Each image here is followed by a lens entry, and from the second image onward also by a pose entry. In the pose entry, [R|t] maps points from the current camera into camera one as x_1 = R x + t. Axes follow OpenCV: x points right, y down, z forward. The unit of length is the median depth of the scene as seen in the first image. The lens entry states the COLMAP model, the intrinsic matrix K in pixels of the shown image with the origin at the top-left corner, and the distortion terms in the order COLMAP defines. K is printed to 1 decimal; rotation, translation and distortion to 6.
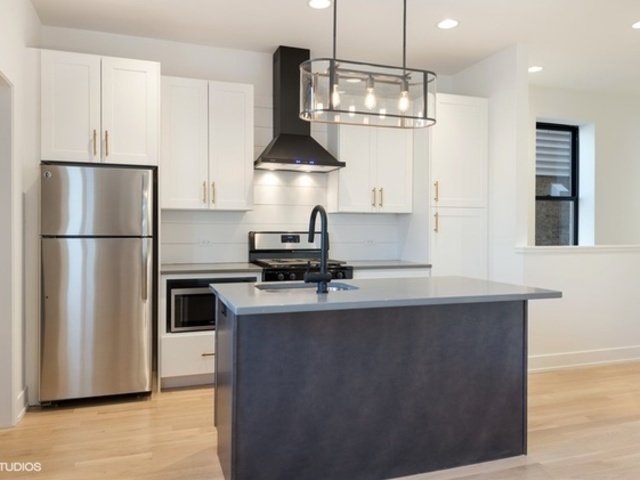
lens RADIAL K [[439.1, 0, 318.8], [0, 439.1, 235.7], [0, 0, 1]] dist [0.022104, -0.003356]
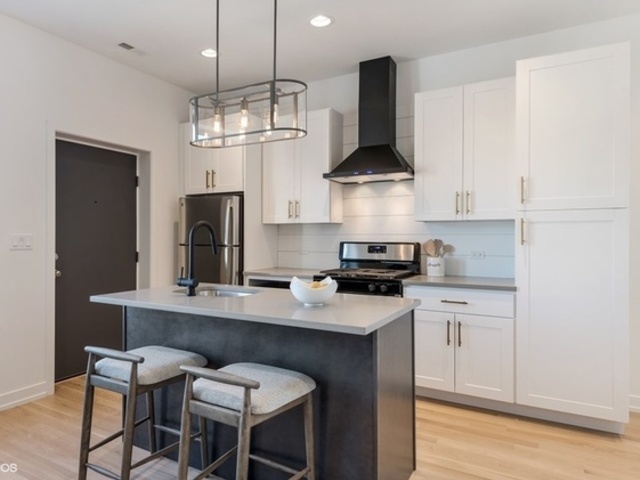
lens RADIAL K [[437.2, 0, 318.9], [0, 437.2, 240.0], [0, 0, 1]] dist [0.006069, 0.001488]
pose [[0.719029, -0.000856, -0.694979, 0.591215], [-0.007570, 0.999930, -0.009063, -0.005061], [0.694939, 0.011777, 0.718973, 0.214604]]
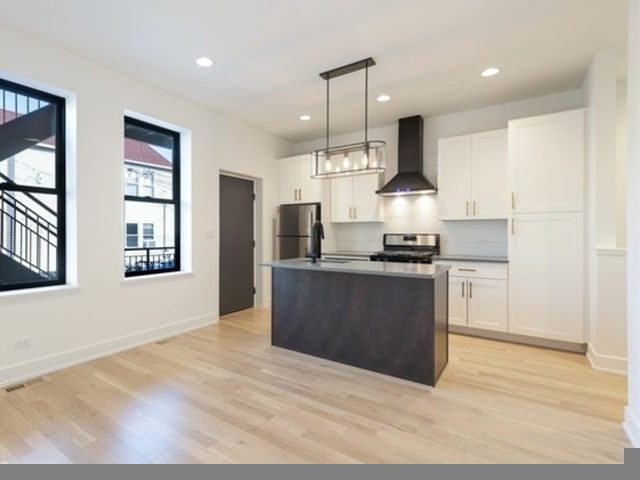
lens RADIAL K [[312.6, 0, 308.1], [0, 312.6, 237.4], [0, 0, 1]] dist [-0.006496, -0.000943]
pose [[0.635790, 0.005047, -0.771846, 0.623201], [-0.006563, 0.999978, 0.001133, 0.003941], [0.771835, 0.004345, 0.635809, 0.021047]]
